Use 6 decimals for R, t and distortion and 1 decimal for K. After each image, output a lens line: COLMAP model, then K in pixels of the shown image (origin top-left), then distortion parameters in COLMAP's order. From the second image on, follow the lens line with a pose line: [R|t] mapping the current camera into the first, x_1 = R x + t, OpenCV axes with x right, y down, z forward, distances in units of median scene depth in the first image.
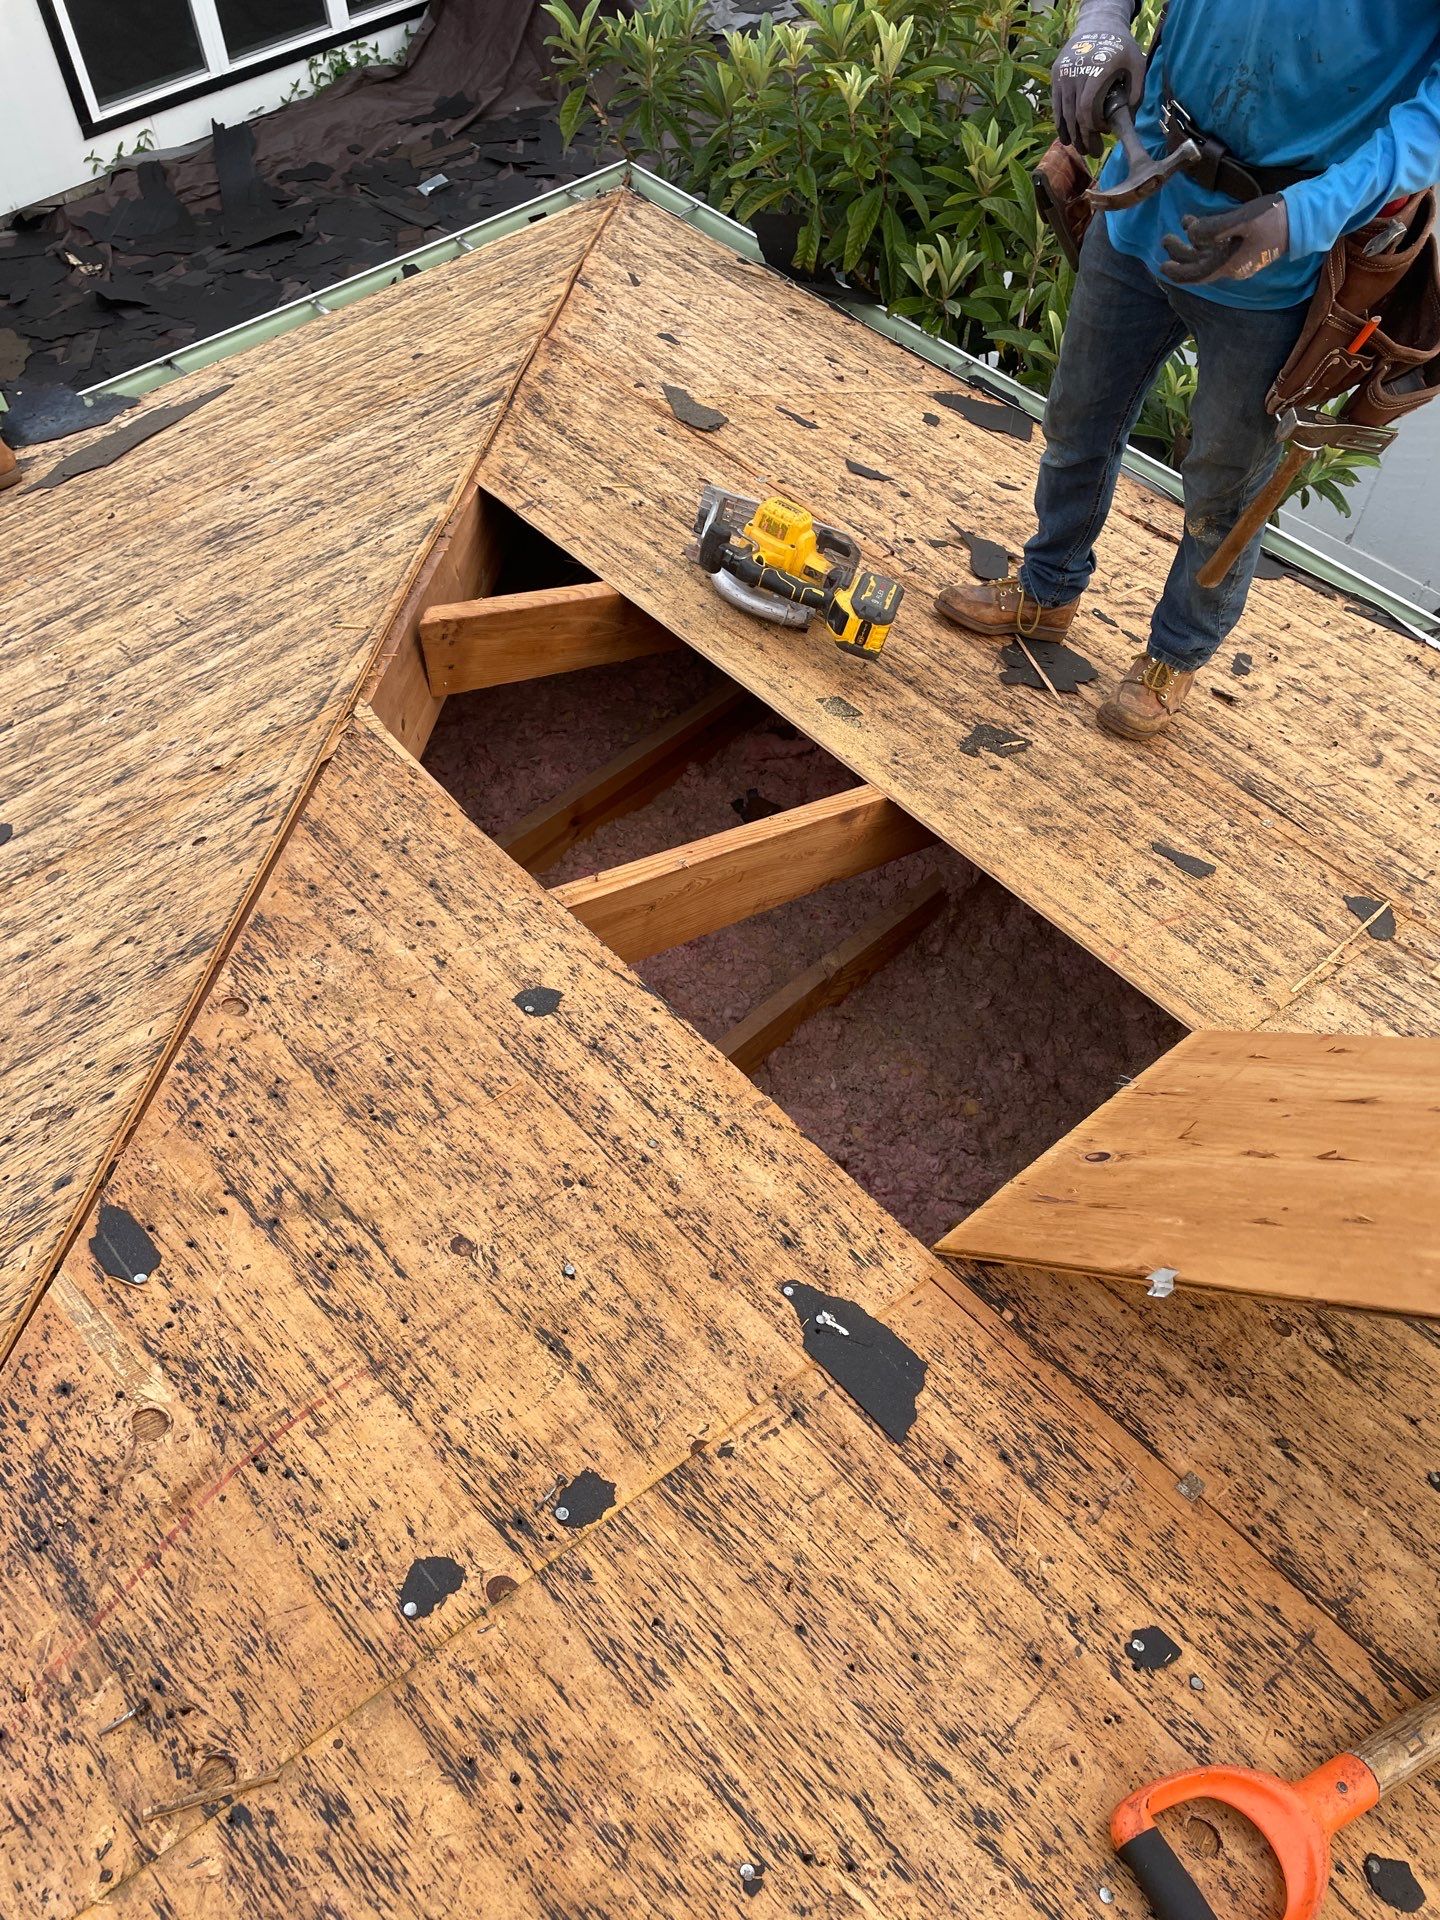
lens RADIAL K [[1455.8, 0, 722.8], [0, 1455.8, 951.4], [0, 0, 1]] dist [0.054710, -0.064756]
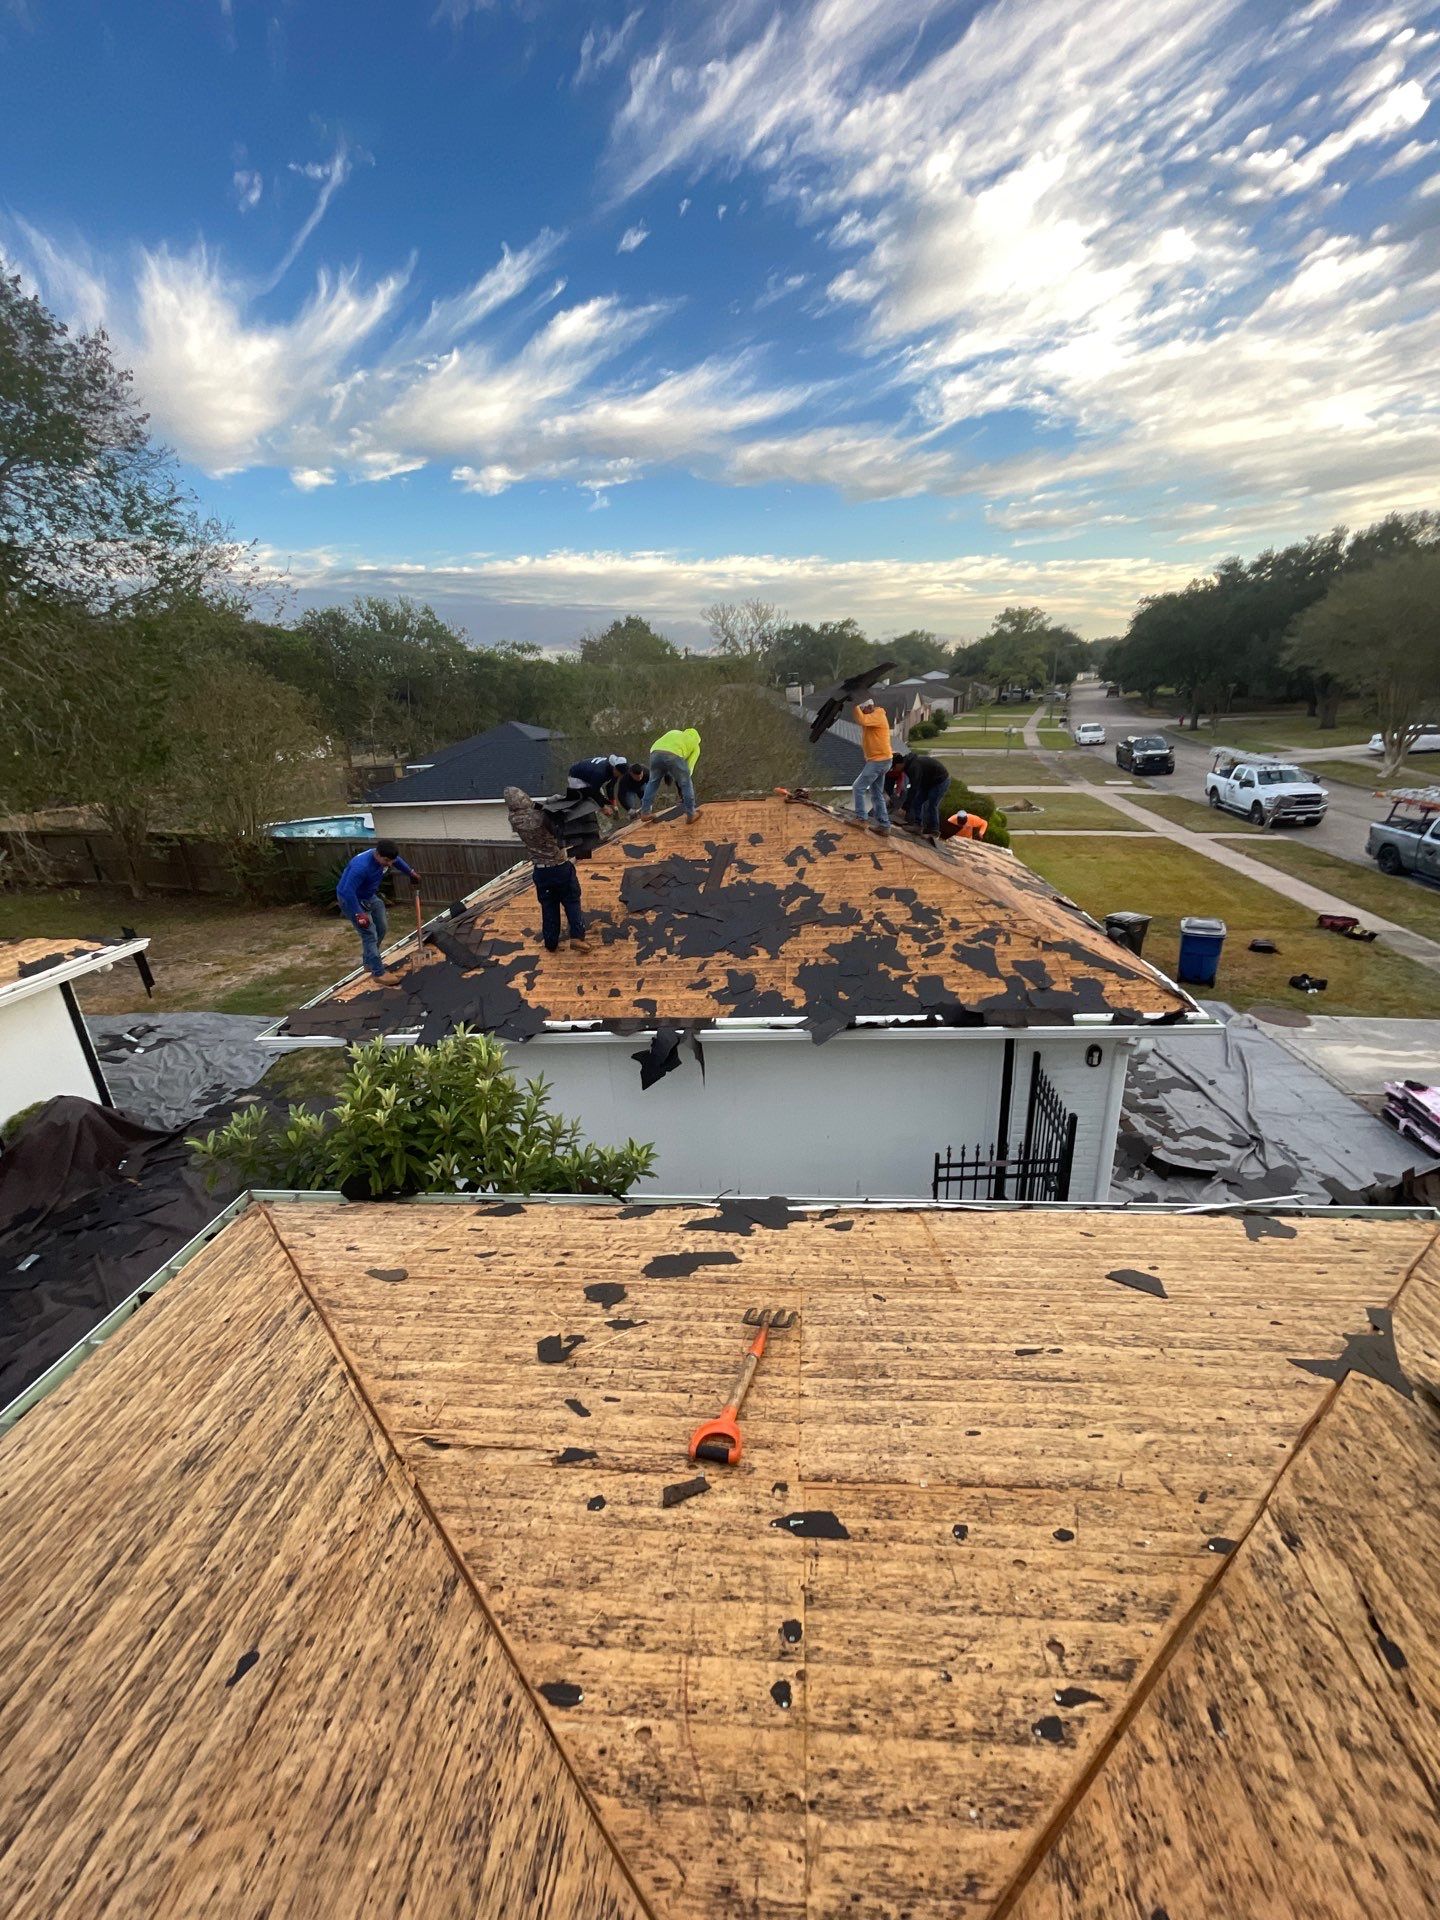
lens RADIAL K [[768.2, 0, 720.5], [0, 768.2, 962.0], [0, 0, 1]] dist [-0.001184, -0.000689]
pose [[0.742203, -0.258806, 0.618186, -0.617581], [0.572584, 0.724221, -0.384255, -0.007559], [-0.348256, 0.639158, 0.685707, -0.488625]]
